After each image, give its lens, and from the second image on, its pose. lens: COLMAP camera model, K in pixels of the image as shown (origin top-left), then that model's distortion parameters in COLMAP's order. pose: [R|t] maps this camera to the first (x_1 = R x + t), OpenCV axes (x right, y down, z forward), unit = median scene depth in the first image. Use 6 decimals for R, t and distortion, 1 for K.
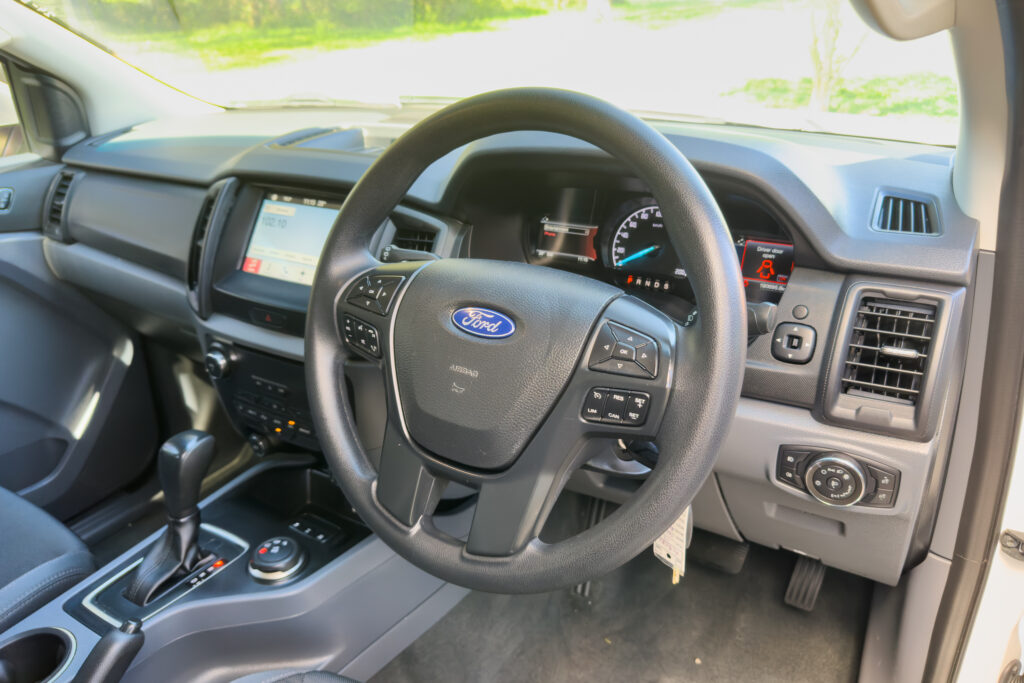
lens RADIAL K [[723.2, 0, 519.4], [0, 723.2, 338.2], [0, 0, 1]] dist [0.056375, -0.069223]
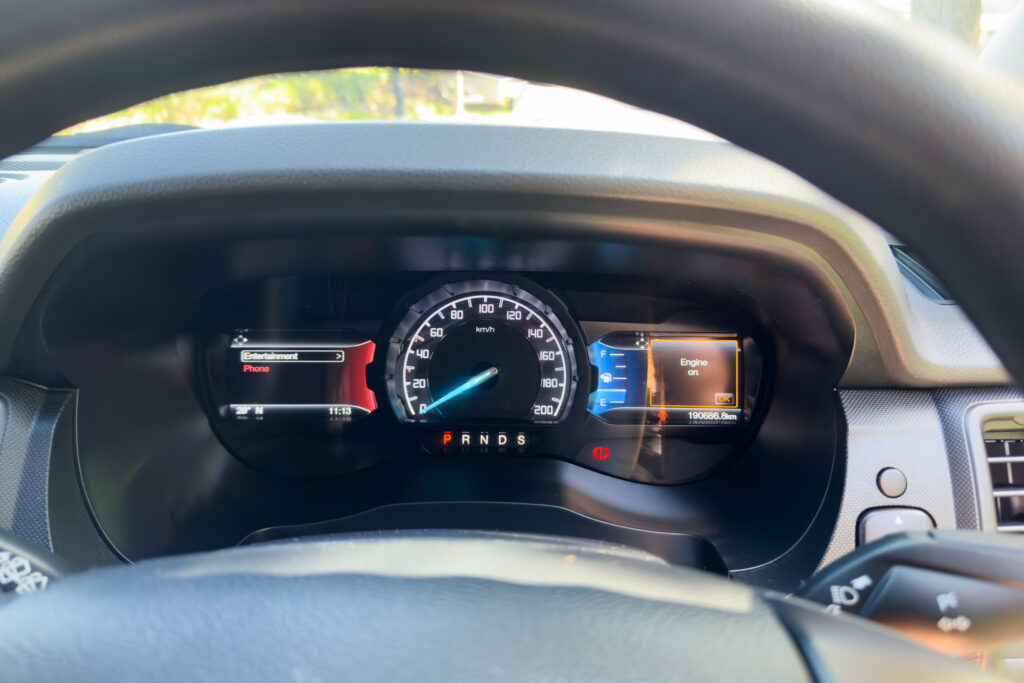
lens RADIAL K [[723.2, 0, 513.7], [0, 723.2, 340.7], [0, 0, 1]] dist [0.056375, -0.069223]
pose [[0.854504, -0.131638, 0.502489, -0.056834], [0.179521, 0.982589, -0.047873, -0.115498], [-0.487438, 0.131115, 0.863257, 0.523292]]
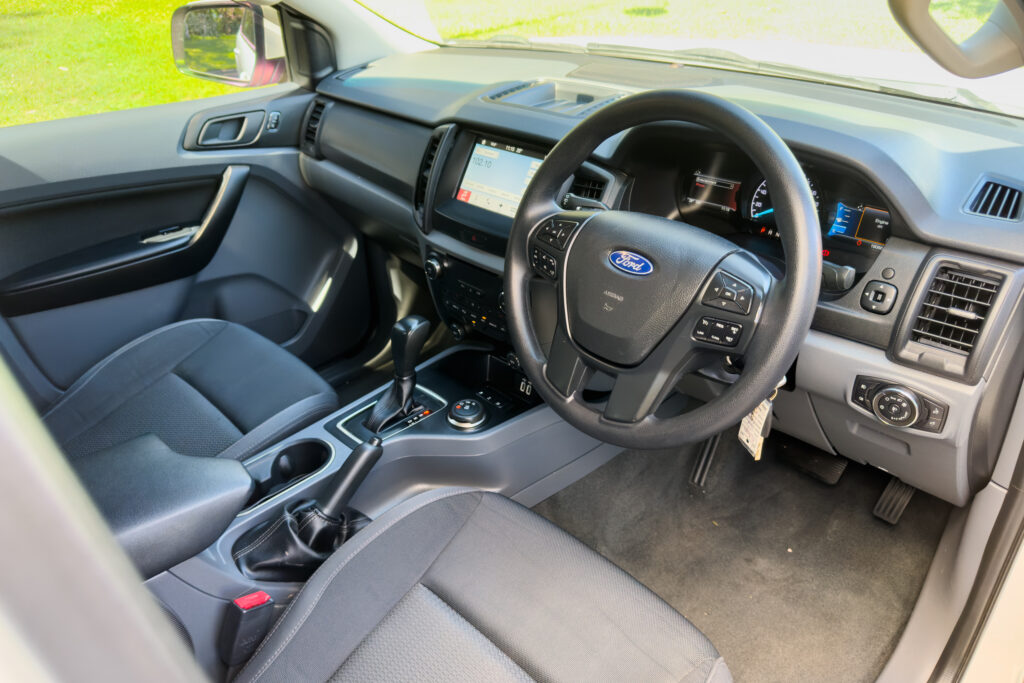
lens RADIAL K [[723.2, 0, 509.6], [0, 723.2, 331.5], [0, 0, 1]] dist [0.056375, -0.069223]
pose [[0.968695, 0.109941, -0.222583, 0.032523], [-0.083560, 0.988672, 0.124680, -0.029618], [0.233769, -0.102178, 0.966908, -0.286363]]
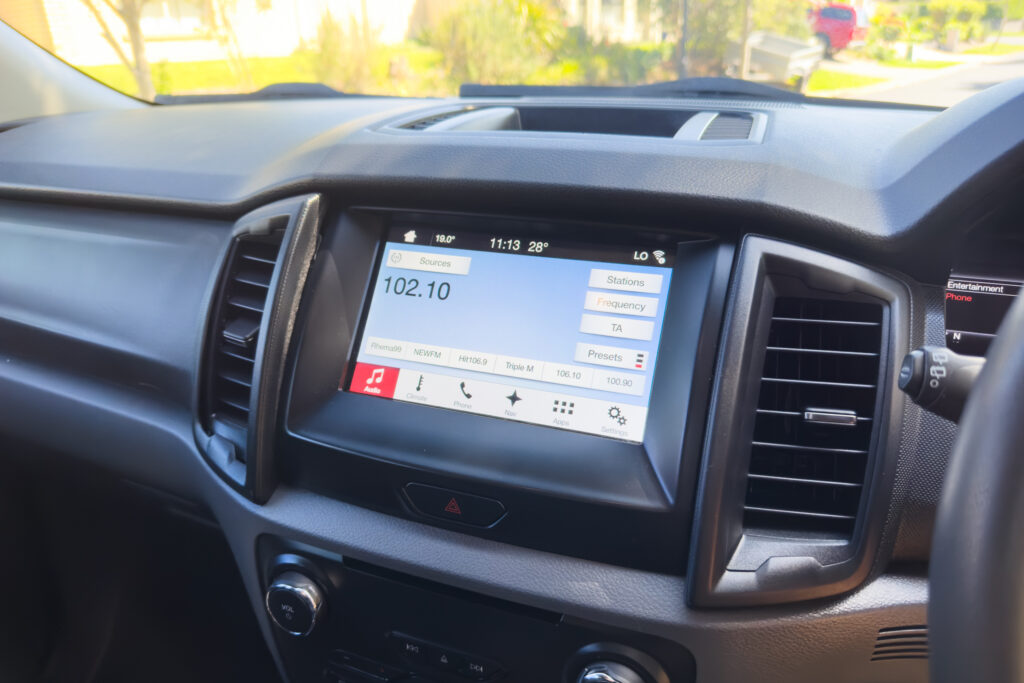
lens RADIAL K [[723.2, 0, 511.7], [0, 723.2, 346.1], [0, 0, 1]] dist [0.056375, -0.069223]
pose [[0.982400, -0.035068, 0.183470, -0.398133], [0.045856, 0.997439, -0.054891, -0.101183], [-0.181075, 0.062338, 0.981492, 0.576766]]
